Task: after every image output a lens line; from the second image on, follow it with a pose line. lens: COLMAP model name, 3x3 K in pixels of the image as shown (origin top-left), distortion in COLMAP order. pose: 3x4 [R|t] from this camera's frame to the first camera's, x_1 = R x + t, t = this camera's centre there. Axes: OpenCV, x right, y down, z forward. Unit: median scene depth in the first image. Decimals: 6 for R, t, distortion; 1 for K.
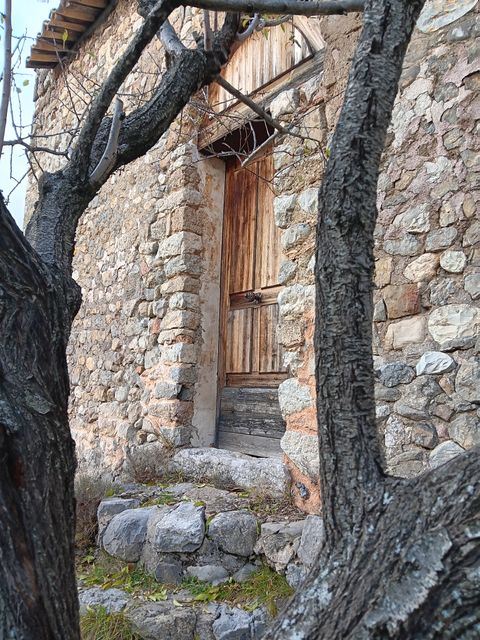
lens RADIAL K [[496.6, 0, 246.9], [0, 496.6, 317.3], [0, 0, 1]] dist [0.050960, -0.106004]
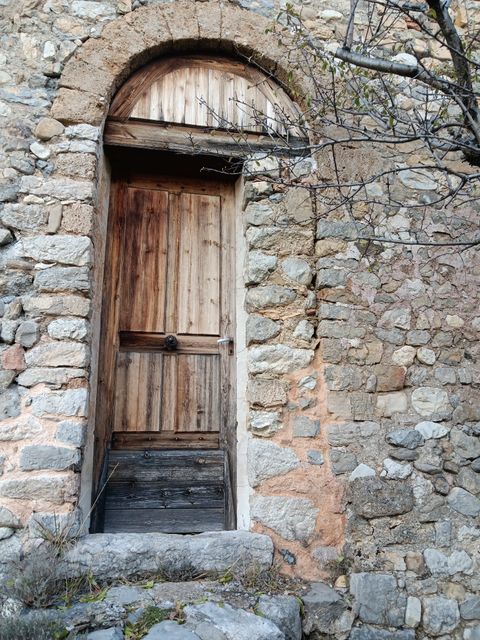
lens RADIAL K [[496.6, 0, 246.2], [0, 496.6, 316.8], [0, 0, 1]] dist [0.050960, -0.106004]
pose [[0.517682, 0.192835, 0.833558, -0.688171], [-0.114215, 0.981125, -0.156040, 0.037882], [-0.847915, -0.014426, 0.529936, 0.455859]]
